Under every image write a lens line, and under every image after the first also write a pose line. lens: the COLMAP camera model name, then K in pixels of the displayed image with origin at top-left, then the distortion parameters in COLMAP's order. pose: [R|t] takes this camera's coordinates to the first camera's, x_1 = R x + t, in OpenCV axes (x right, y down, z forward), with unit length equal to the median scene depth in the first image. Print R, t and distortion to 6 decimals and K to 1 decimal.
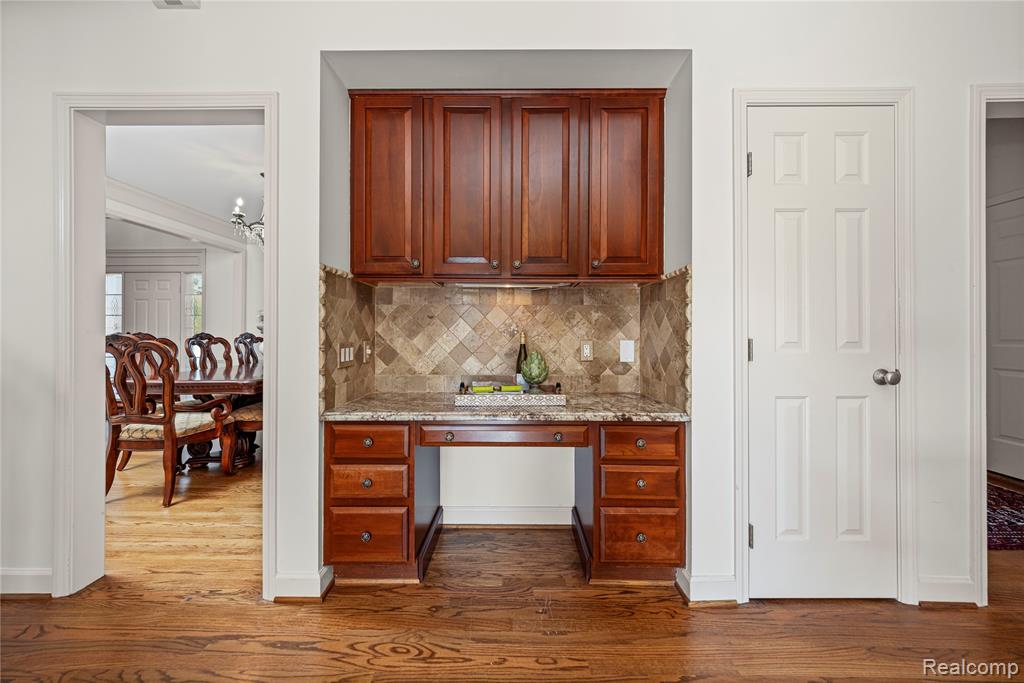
lens RADIAL K [[354.4, 0, 512.9], [0, 354.4, 336.6], [0, 0, 1]] dist [0.000821, -0.001279]
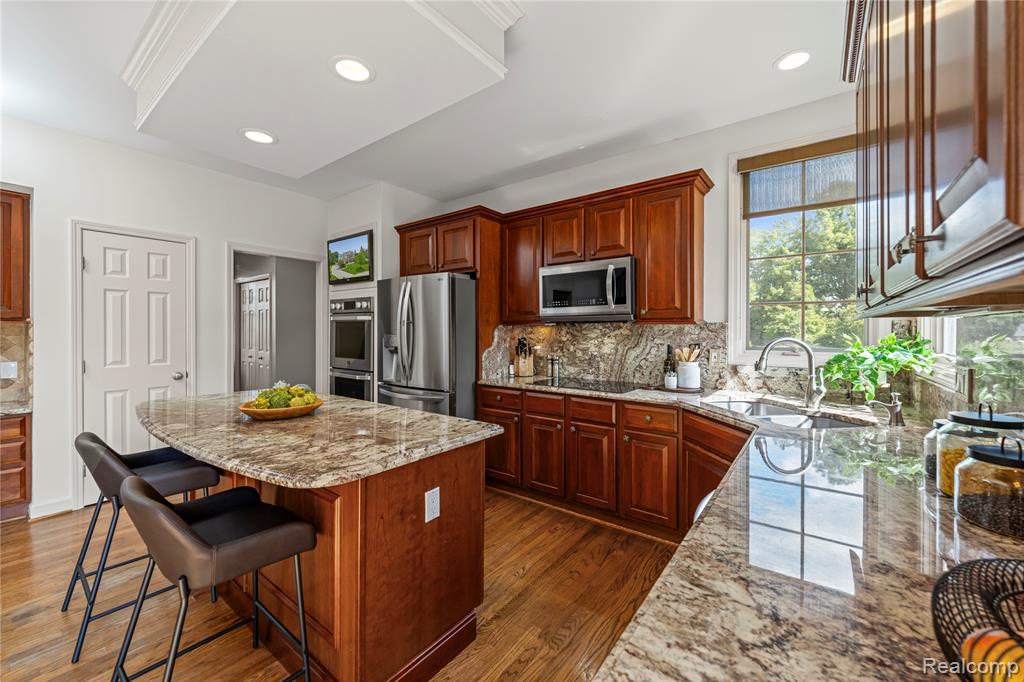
lens RADIAL K [[400.4, 0, 512.0], [0, 400.4, 341.0], [0, 0, 1]] dist [-0.000283, -0.000010]
pose [[0.598851, -0.017111, 0.800677, 0.333989], [0.001641, 0.999796, 0.020139, -0.127011], [-0.800858, -0.010747, 0.598757, -1.855028]]
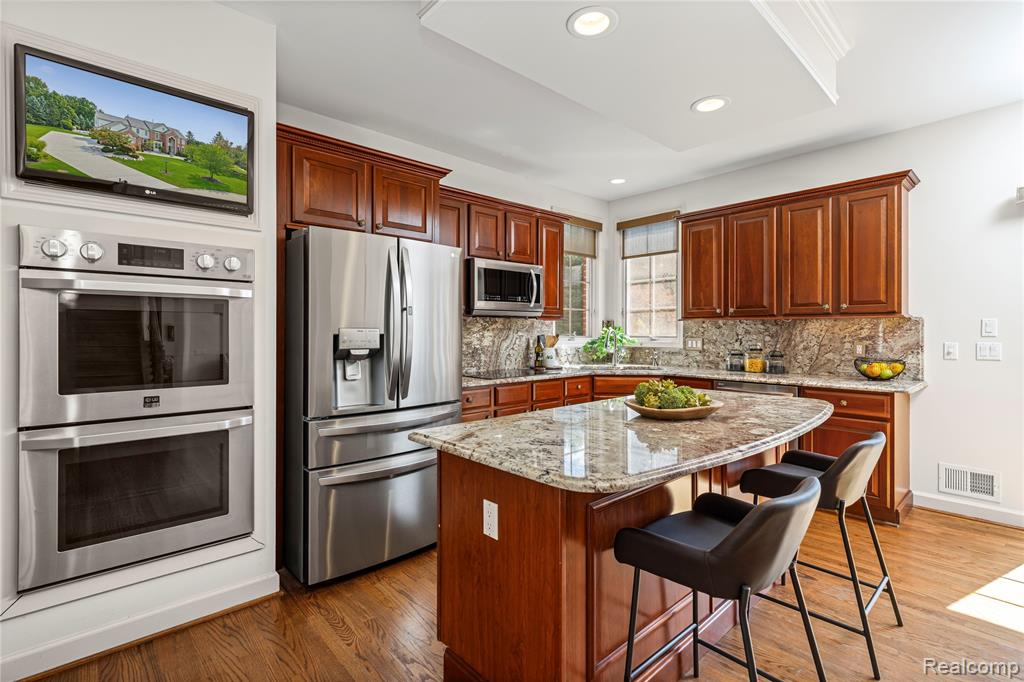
lens RADIAL K [[474.7, 0, 508.4], [0, 474.7, 334.7], [0, 0, 1]] dist [0.002371, 0.000393]
pose [[-0.674268, -0.003590, 0.738478, 0.243629], [0.006820, 0.999915, 0.011088, -0.110550], [-0.738455, 0.012513, -0.674187, 0.801413]]
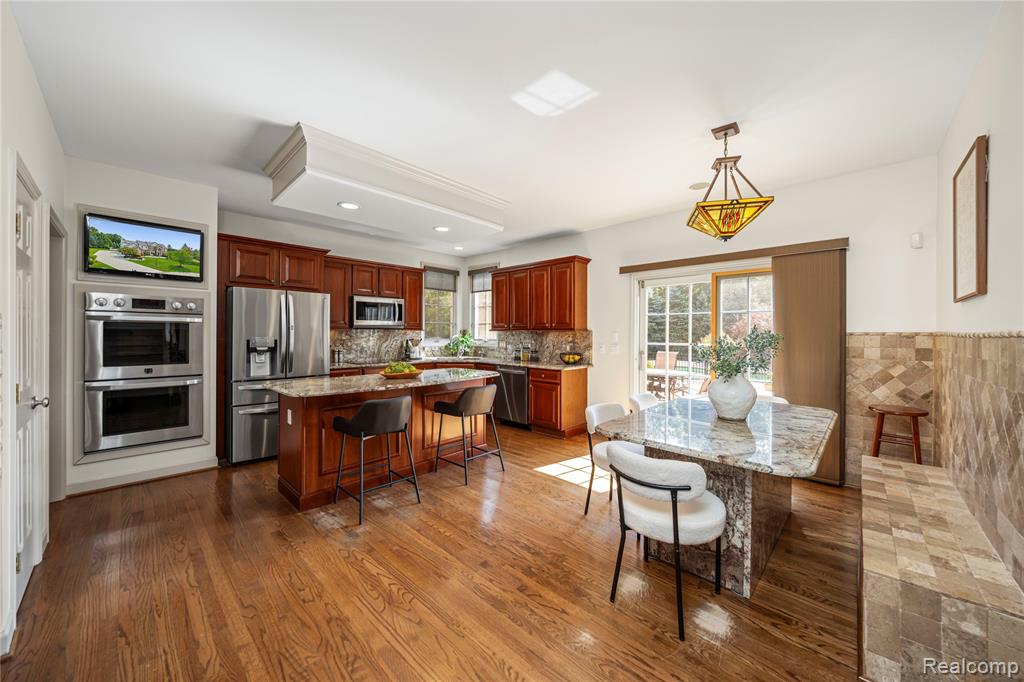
lens RADIAL K [[373.0, 0, 510.3], [0, 373.0, 335.3], [0, 0, 1]] dist [-0.000695, -0.000216]
pose [[-0.724305, -0.005019, 0.689461, -1.190789], [0.001083, 0.999964, 0.008416, -0.146803], [-0.689479, 0.006843, -0.724273, 0.766387]]
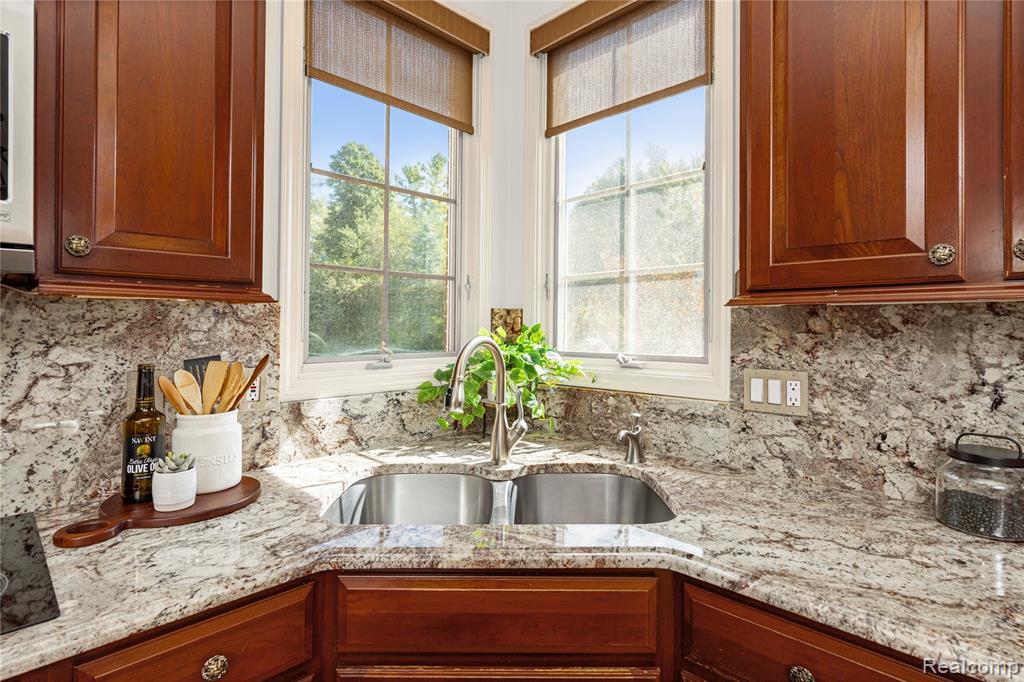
lens RADIAL K [[516.7, 0, 511.5], [0, 516.7, 320.5], [0, 0, 1]] dist [0.000222, -0.000208]
pose [[-0.710753, 0.007297, 0.703404, 1.378729], [0.002934, 0.999968, -0.007409, -0.128631], [-0.703435, -0.003202, -0.710752, -1.161347]]
